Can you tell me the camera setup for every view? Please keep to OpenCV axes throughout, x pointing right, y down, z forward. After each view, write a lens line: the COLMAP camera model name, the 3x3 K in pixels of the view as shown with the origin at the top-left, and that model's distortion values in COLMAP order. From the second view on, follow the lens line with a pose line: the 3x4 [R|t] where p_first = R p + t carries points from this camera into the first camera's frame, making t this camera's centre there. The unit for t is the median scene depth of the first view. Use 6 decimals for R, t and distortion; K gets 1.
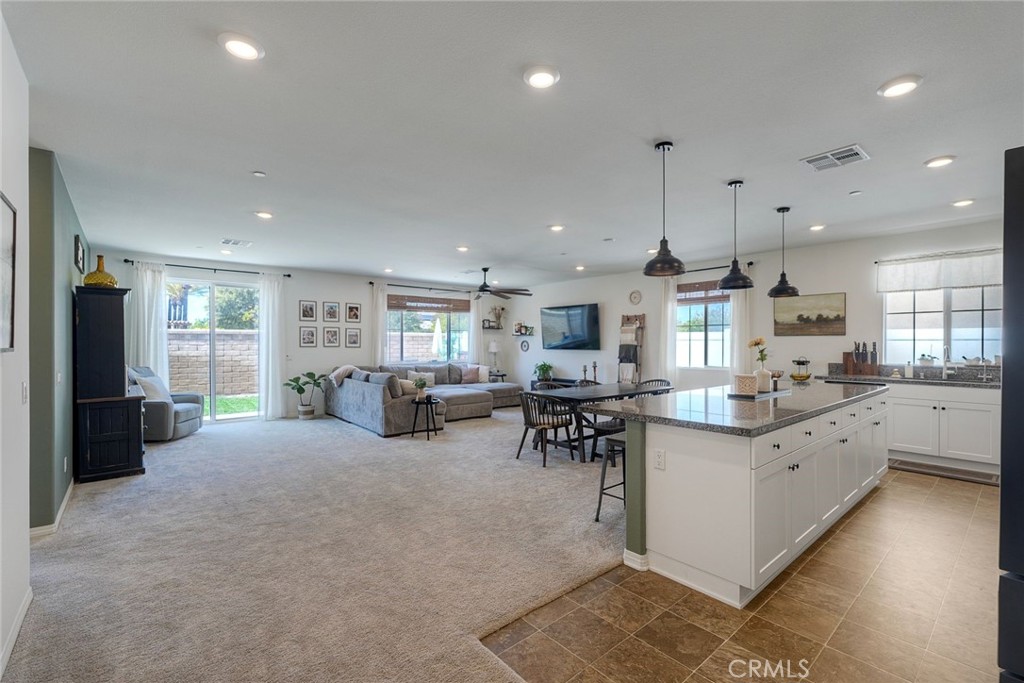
lens RADIAL K [[445.8, 0, 512.1], [0, 445.8, 343.4], [0, 0, 1]] dist [-0.002668, 0.001388]
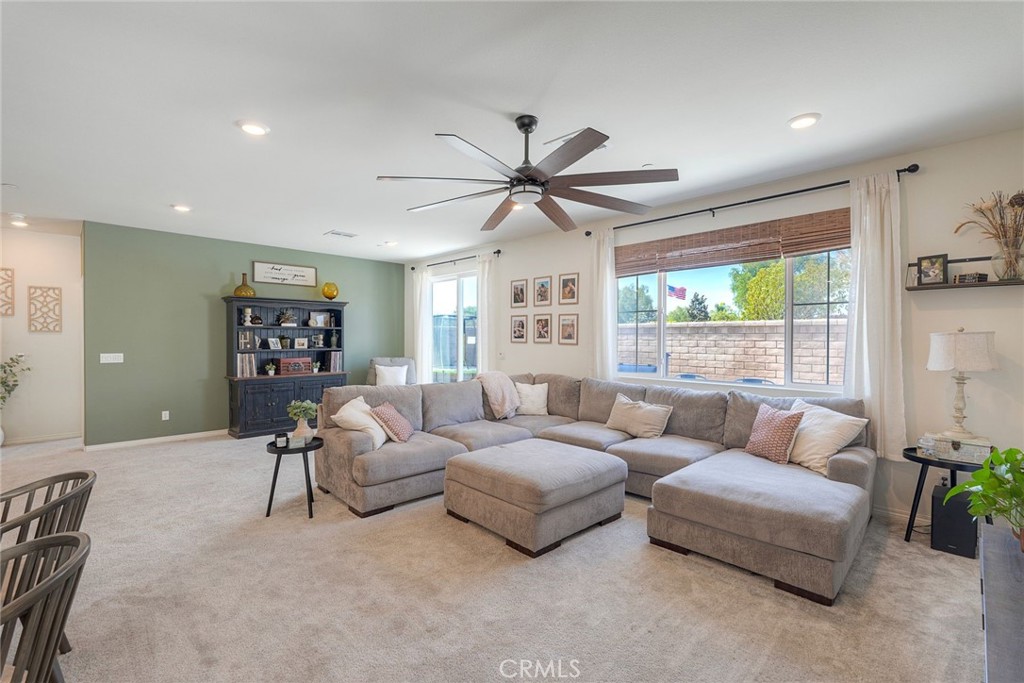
lens RADIAL K [[445.8, 0, 511.5], [0, 445.8, 342.3], [0, 0, 1]] dist [-0.002668, 0.001388]
pose [[0.069057, 0.011396, -0.997548, 0.368110], [-0.002624, 0.999933, 0.011242, -0.001142], [0.997609, 0.001841, 0.069083, 1.241714]]
